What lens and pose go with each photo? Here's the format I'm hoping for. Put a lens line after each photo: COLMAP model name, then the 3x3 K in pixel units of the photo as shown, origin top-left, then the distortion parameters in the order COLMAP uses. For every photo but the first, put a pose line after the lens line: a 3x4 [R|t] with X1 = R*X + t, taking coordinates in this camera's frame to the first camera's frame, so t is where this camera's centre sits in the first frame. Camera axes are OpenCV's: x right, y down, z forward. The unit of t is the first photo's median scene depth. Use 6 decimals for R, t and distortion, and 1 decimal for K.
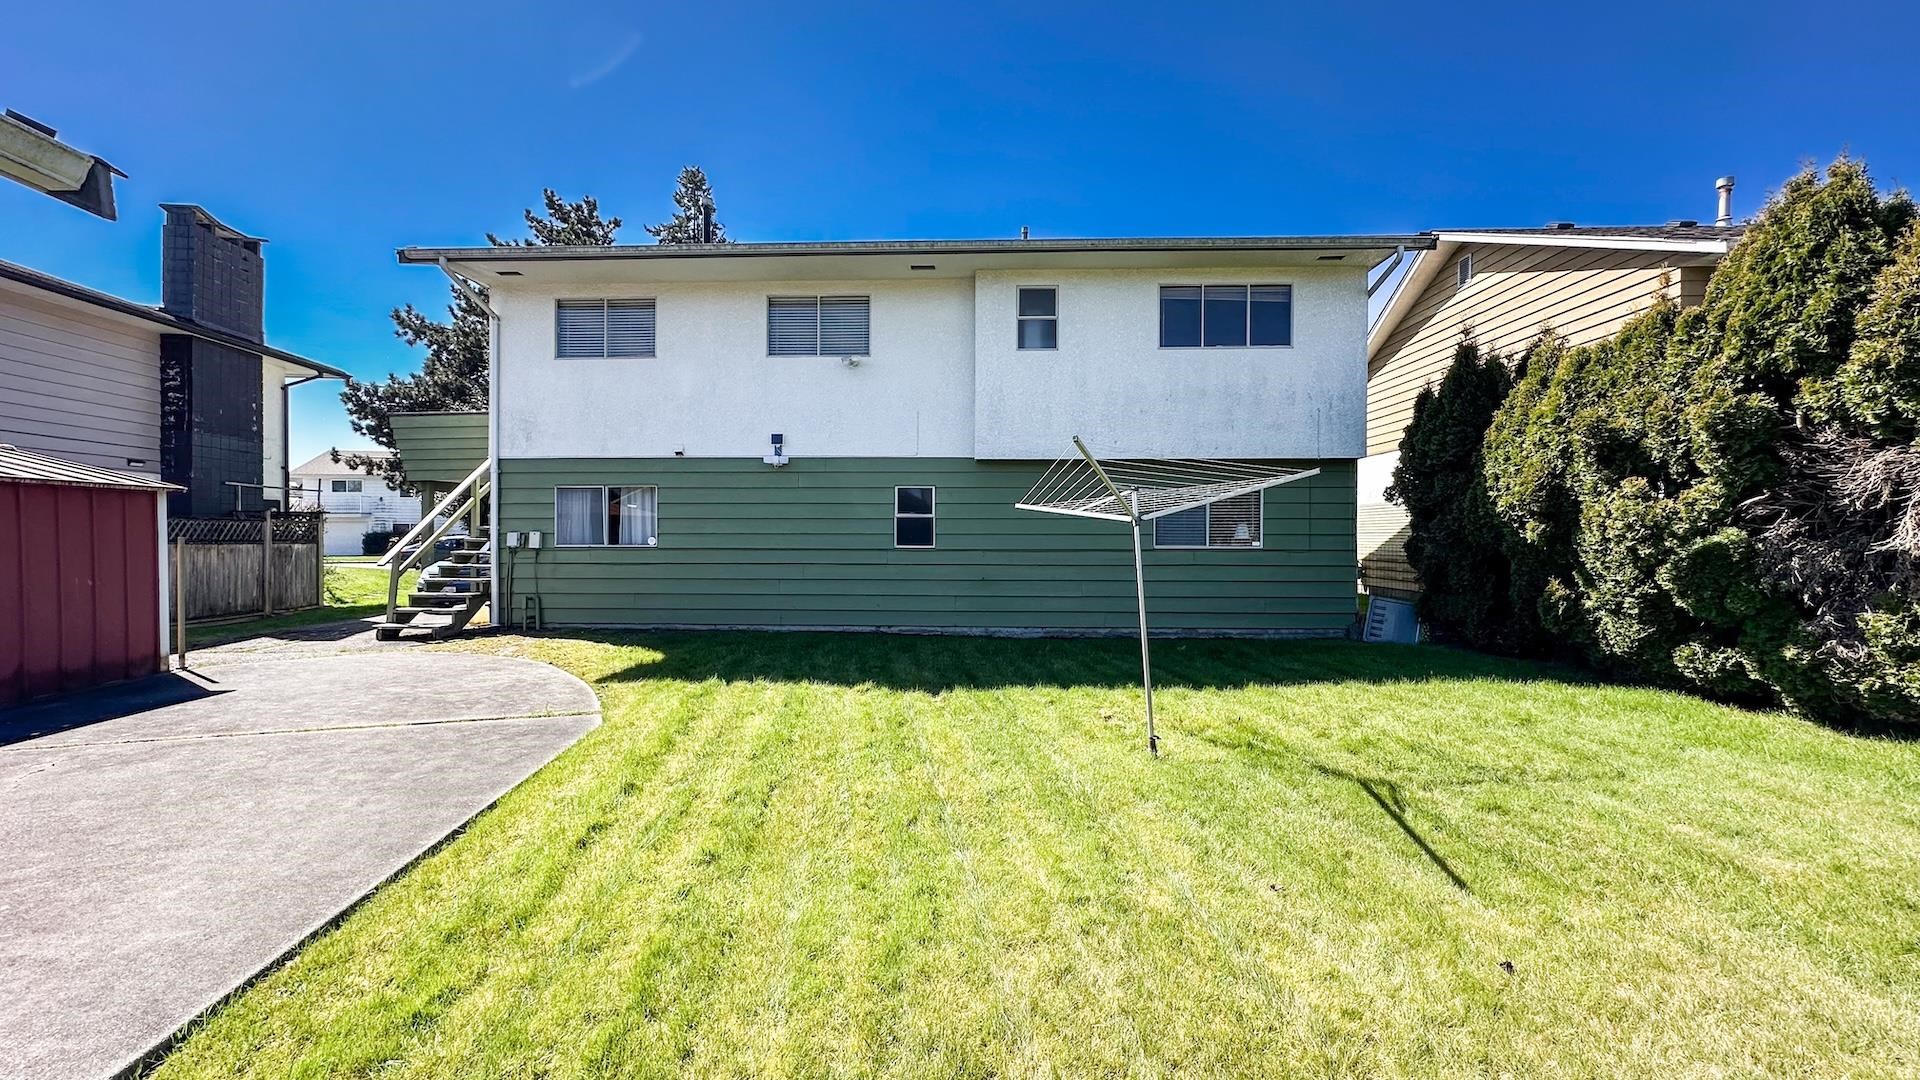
lens RADIAL K [[767.2, 0, 958.6], [0, 767.2, 543.7], [0, 0, 1]] dist [0.000745, -0.000360]
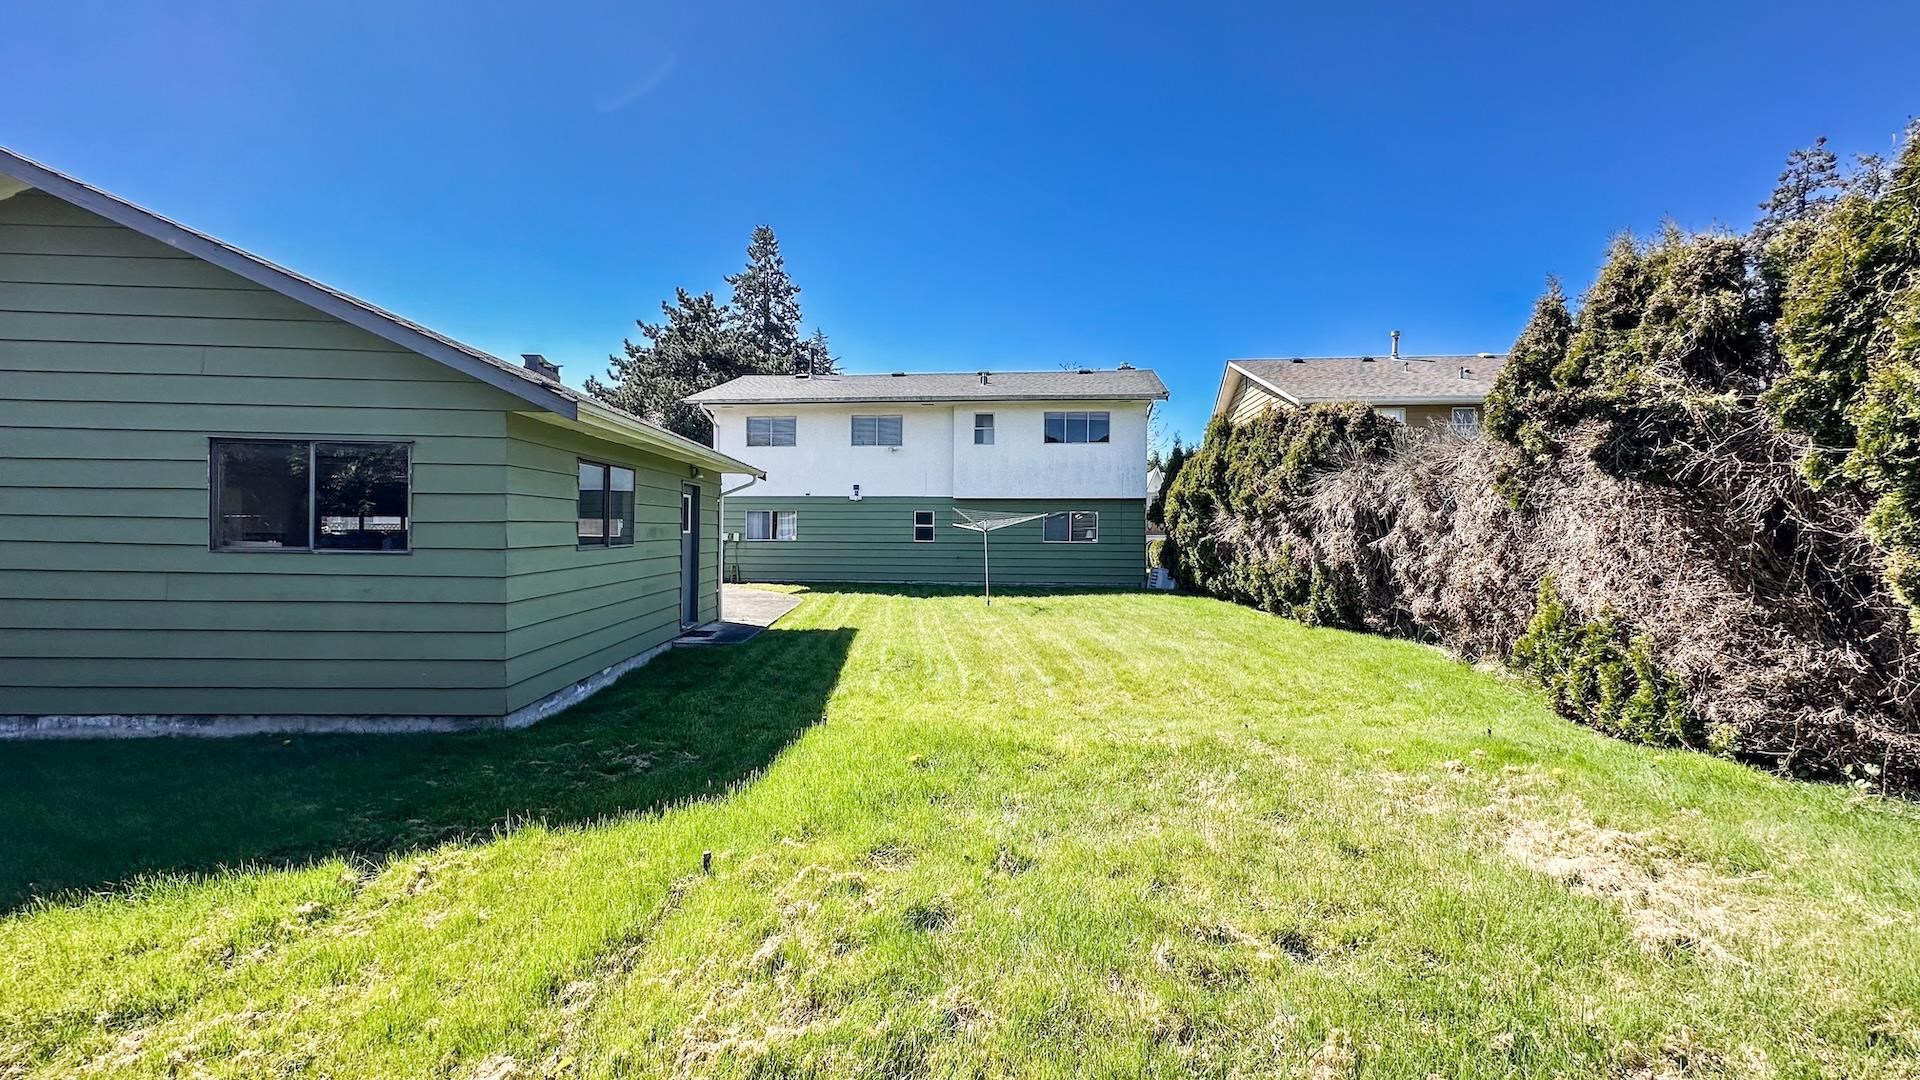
lens RADIAL K [[767.2, 0, 961.8], [0, 767.2, 539.9], [0, 0, 1]] dist [0.000745, -0.000360]
pose [[0.998703, 0.003829, -0.050772, 0.143460], [-0.004090, 0.999979, -0.005040, 0.010791], [0.050752, 0.005241, 0.998698, -0.999192]]
